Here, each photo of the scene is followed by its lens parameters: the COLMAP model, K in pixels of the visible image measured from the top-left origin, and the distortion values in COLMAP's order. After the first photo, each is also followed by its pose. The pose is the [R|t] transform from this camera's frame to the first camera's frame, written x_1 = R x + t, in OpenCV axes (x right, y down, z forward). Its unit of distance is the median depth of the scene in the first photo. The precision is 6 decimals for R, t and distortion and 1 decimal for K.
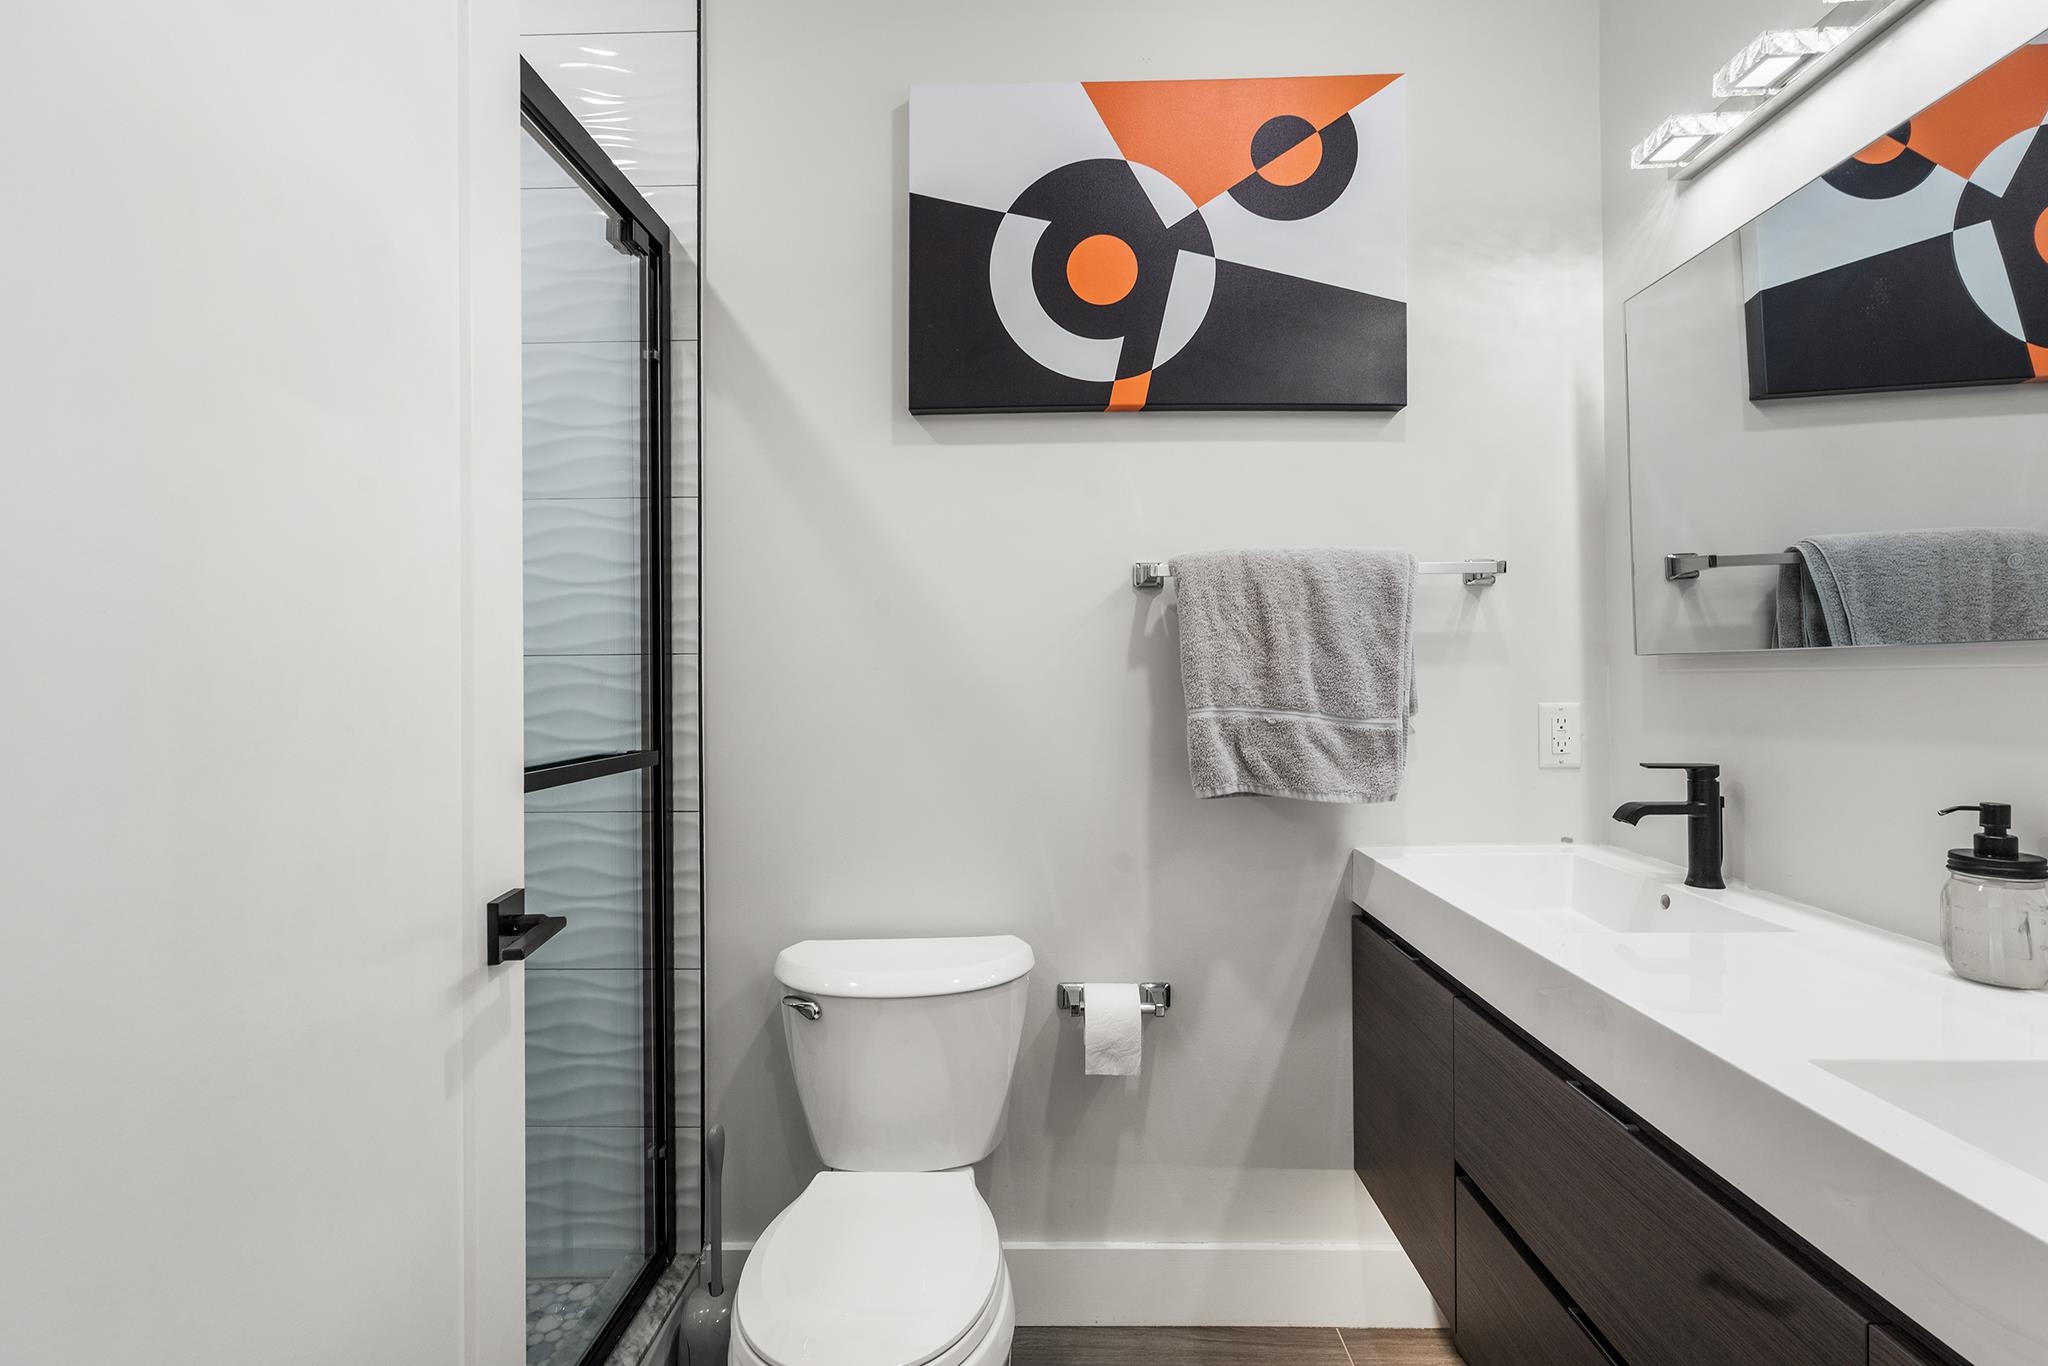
lens RADIAL K [[913.4, 0, 1024.0], [0, 913.4, 683.0], [0, 0, 1]] dist [0.000796, 0.000442]
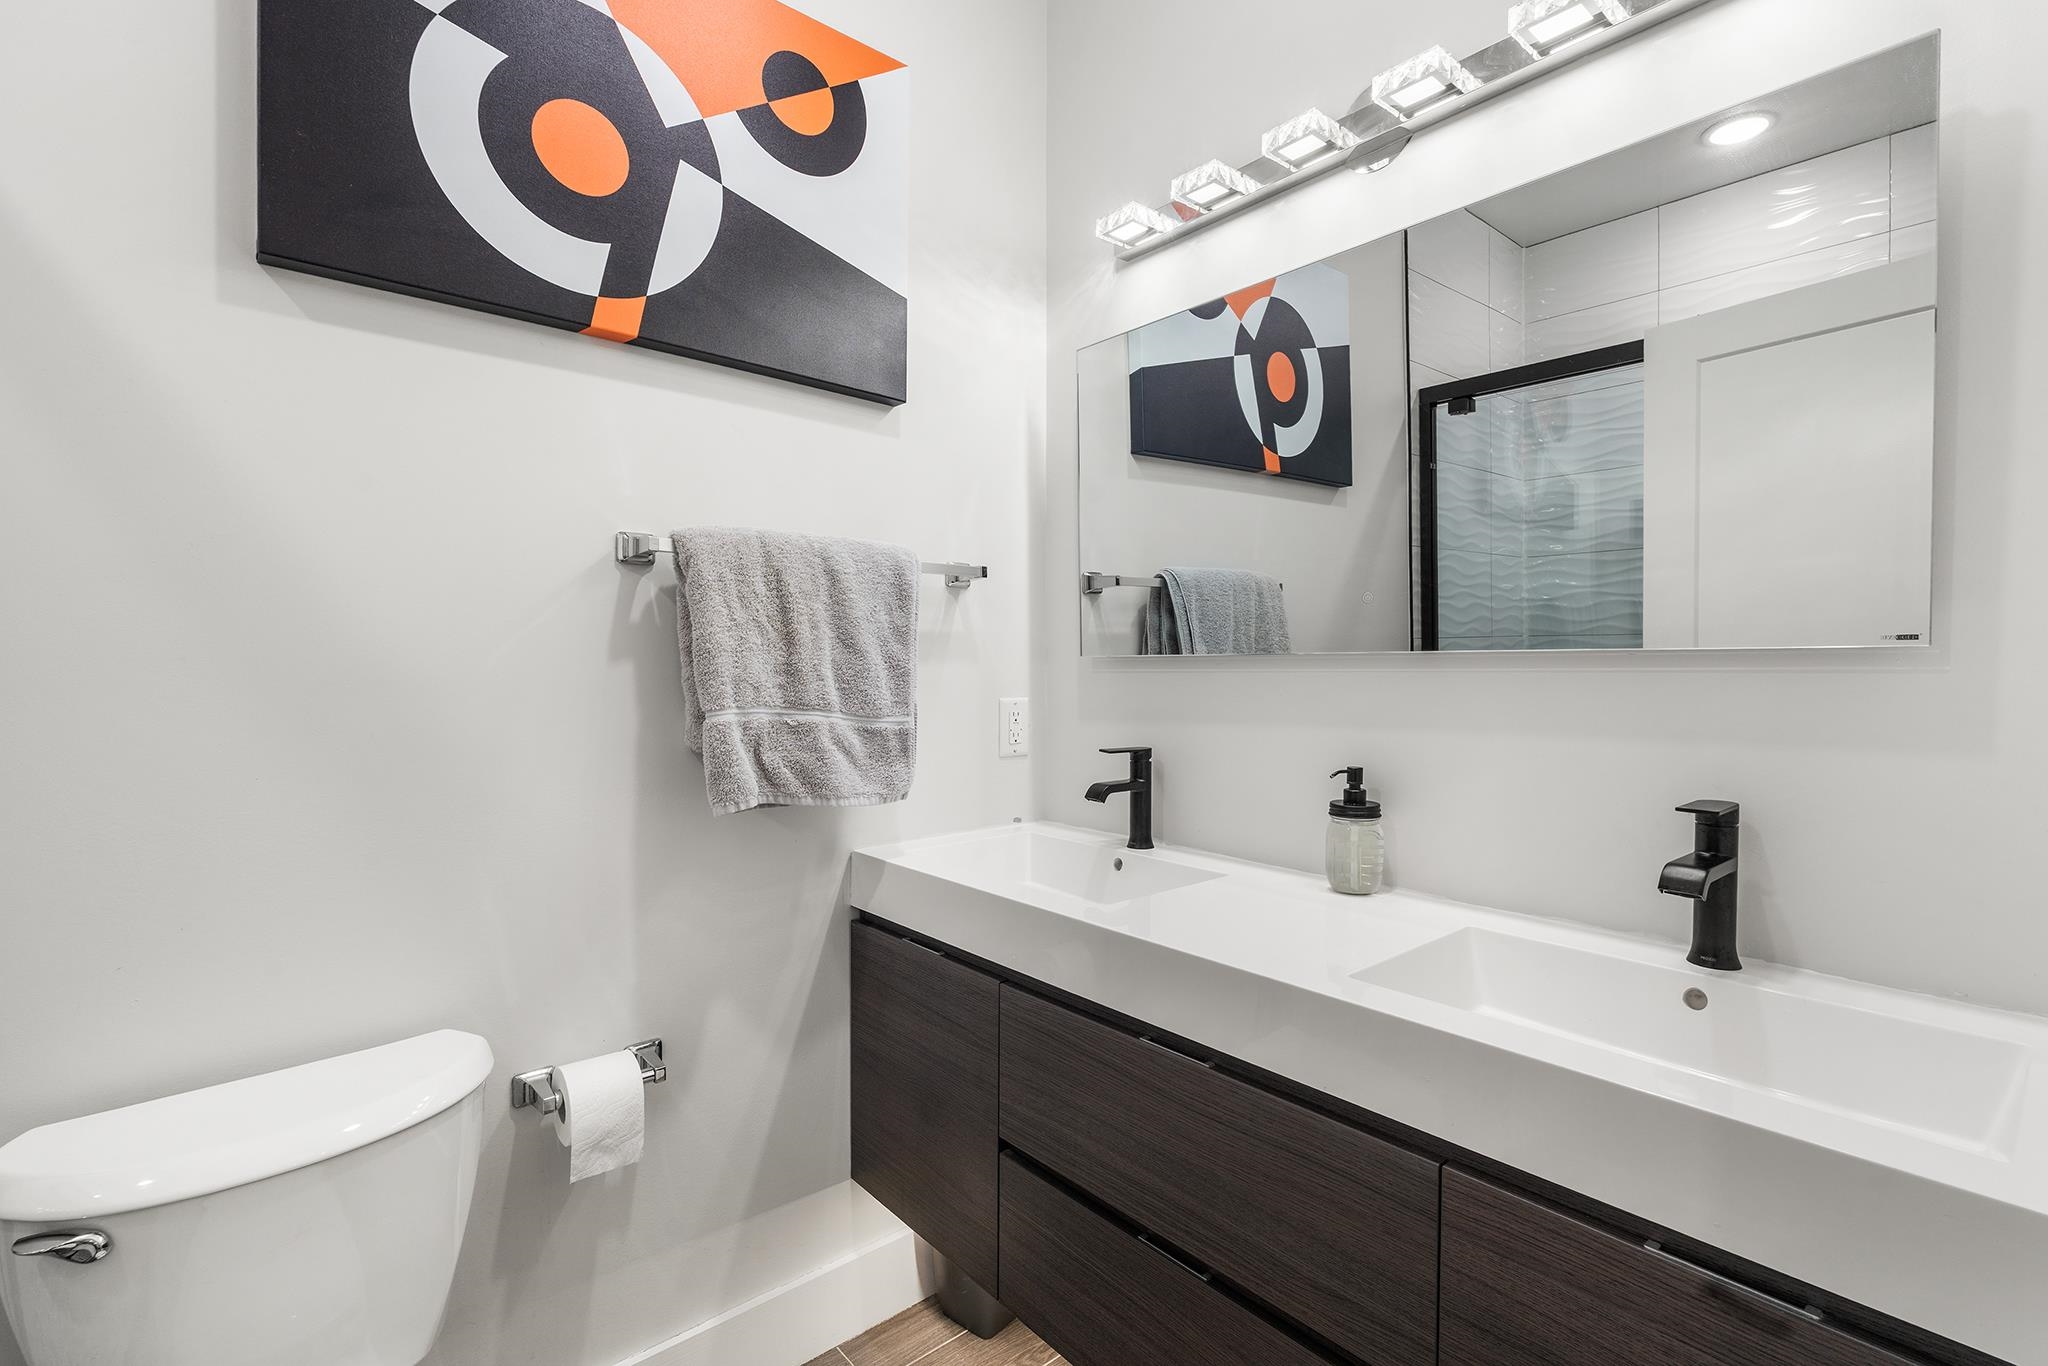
lens RADIAL K [[922.4, 0, 1026.2], [0, 922.4, 693.1], [0, 0, 1]] dist [-0.002725, 0.000299]
pose [[0.744690, -0.009885, 0.667337, -0.166287], [-0.002572, 0.999840, 0.017681, -0.004518], [-0.667405, -0.014883, 0.744546, 0.164430]]
